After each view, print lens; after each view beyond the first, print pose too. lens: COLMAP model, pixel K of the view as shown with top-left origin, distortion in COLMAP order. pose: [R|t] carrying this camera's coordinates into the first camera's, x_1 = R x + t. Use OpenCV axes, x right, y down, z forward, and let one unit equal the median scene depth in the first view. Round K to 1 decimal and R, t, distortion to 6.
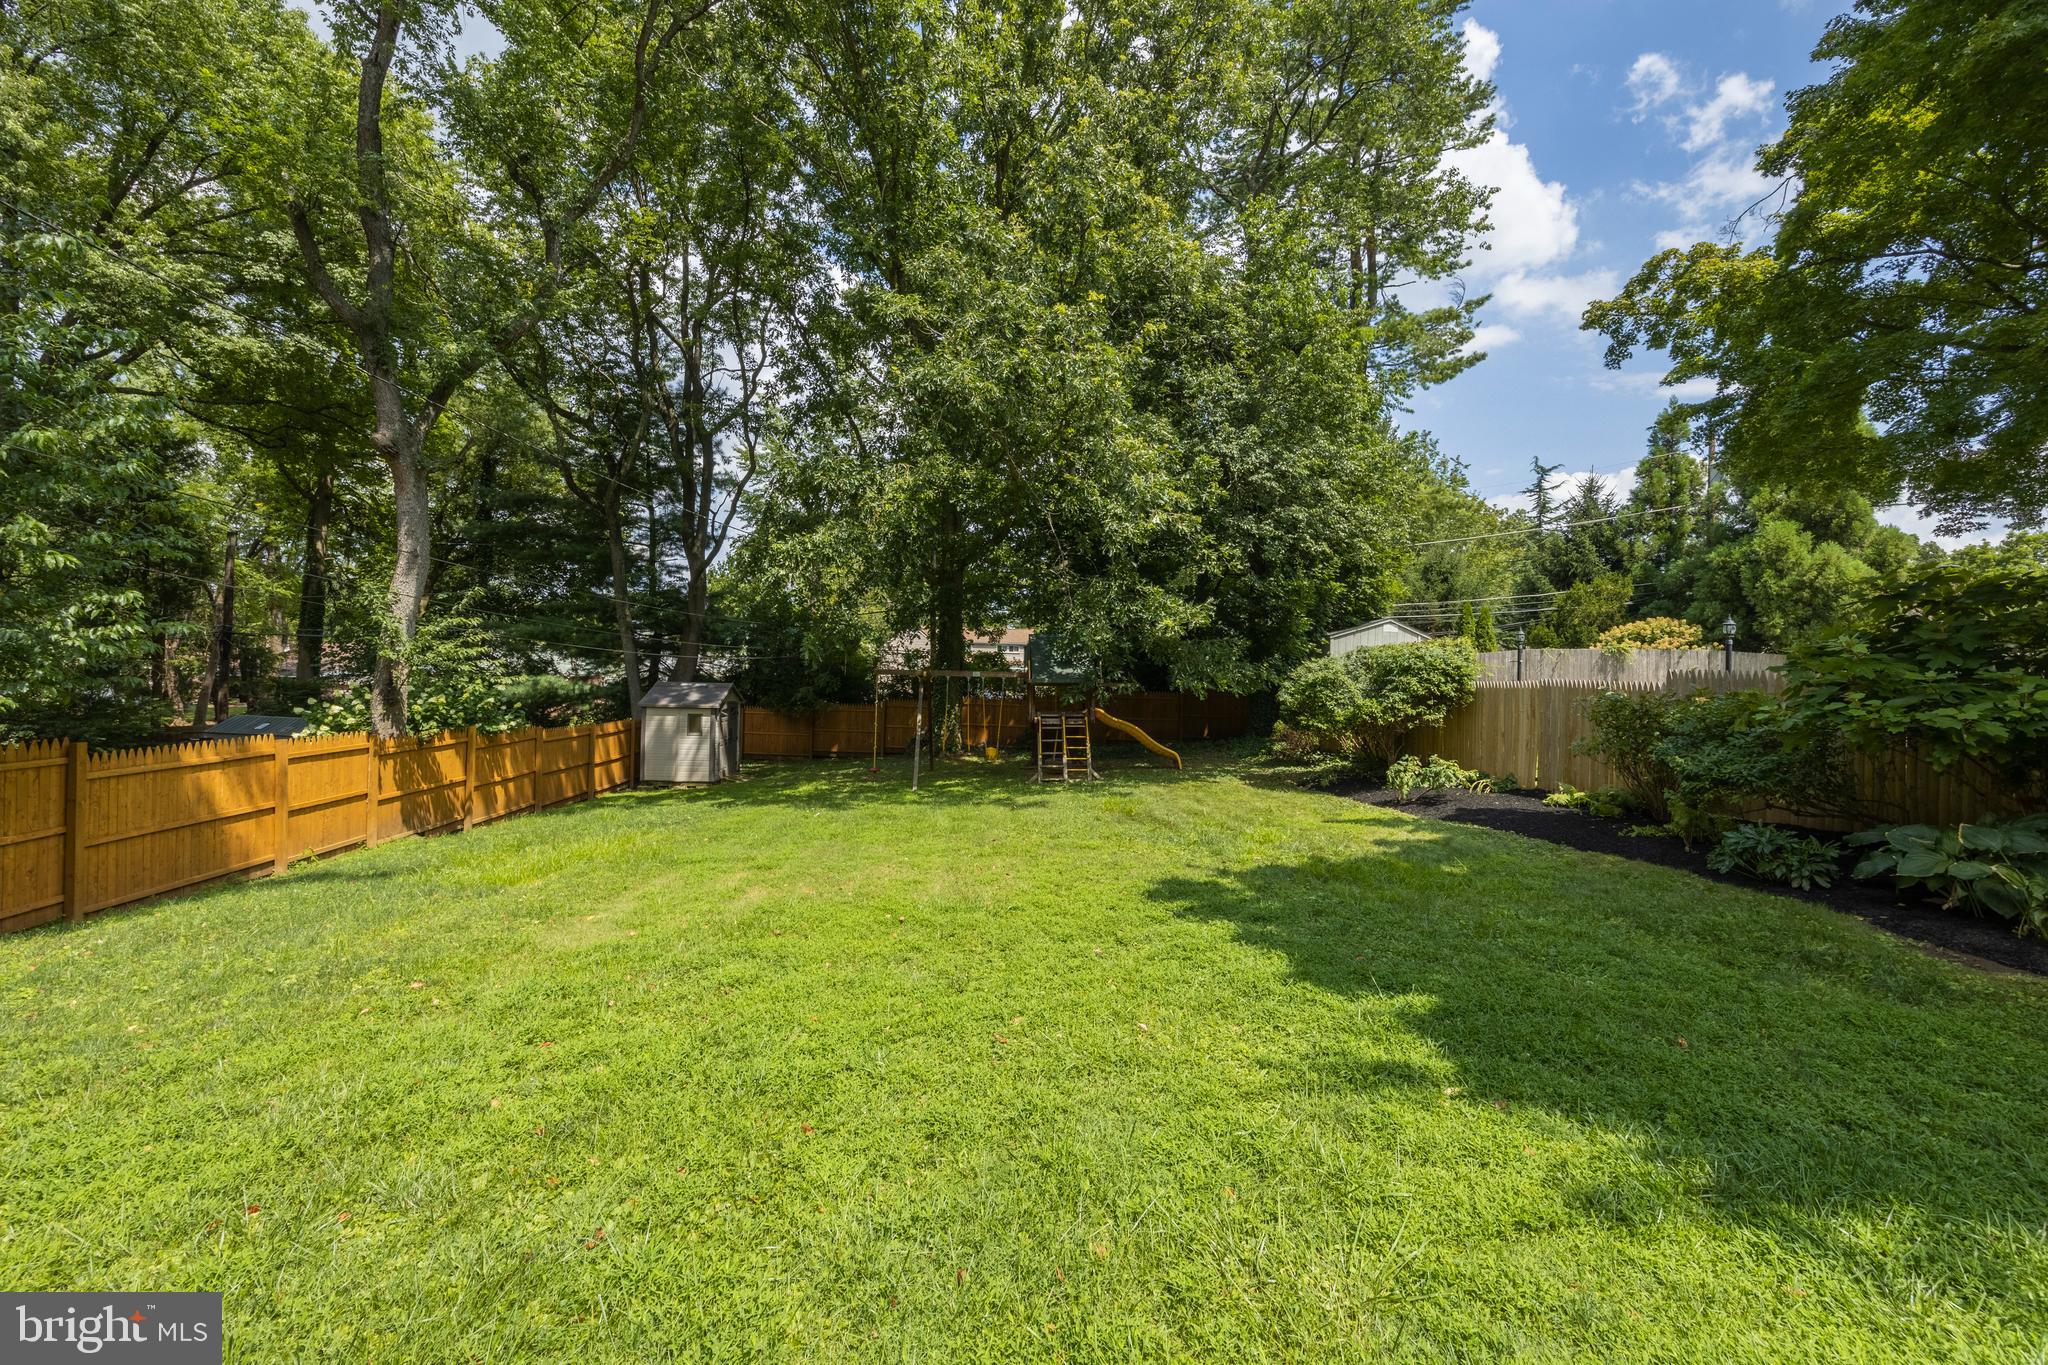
lens RADIAL K [[811.1, 0, 997.8], [0, 811.1, 654.8], [0, 0, 1]] dist [0.001956, 0.000207]
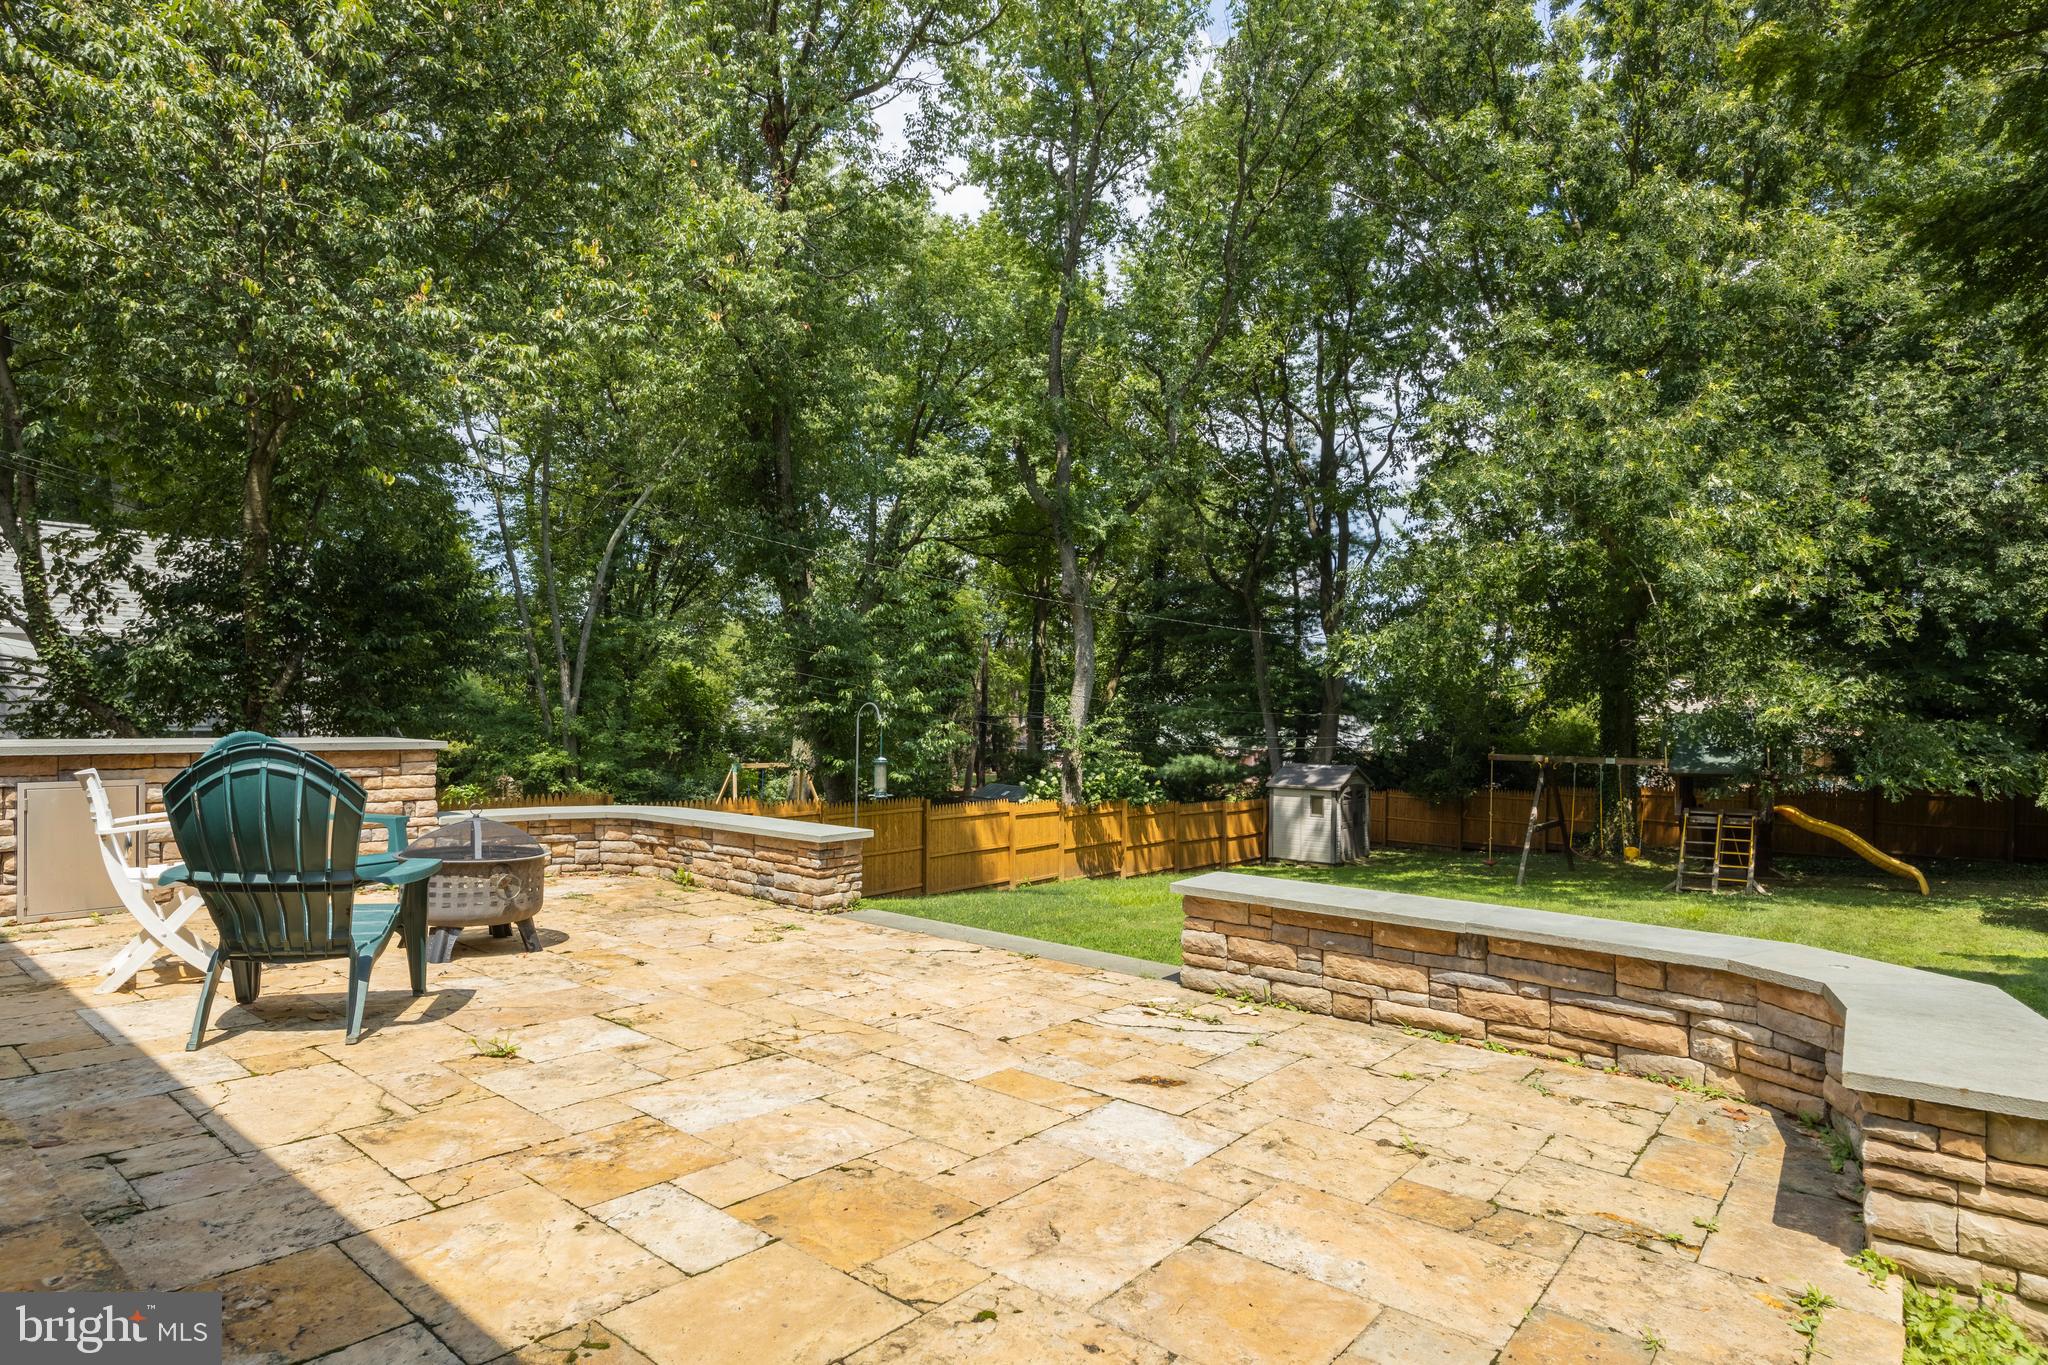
lens RADIAL K [[1125.0, 0, 1023.0], [0, 1125.0, 693.7], [0, 0, 1]] dist [0.003582, 0.000316]
pose [[0.749684, -0.024518, -0.661341, 0.360413], [0.012381, 0.999658, -0.023026, -0.034177], [0.661680, 0.009074, 0.749732, -0.384153]]
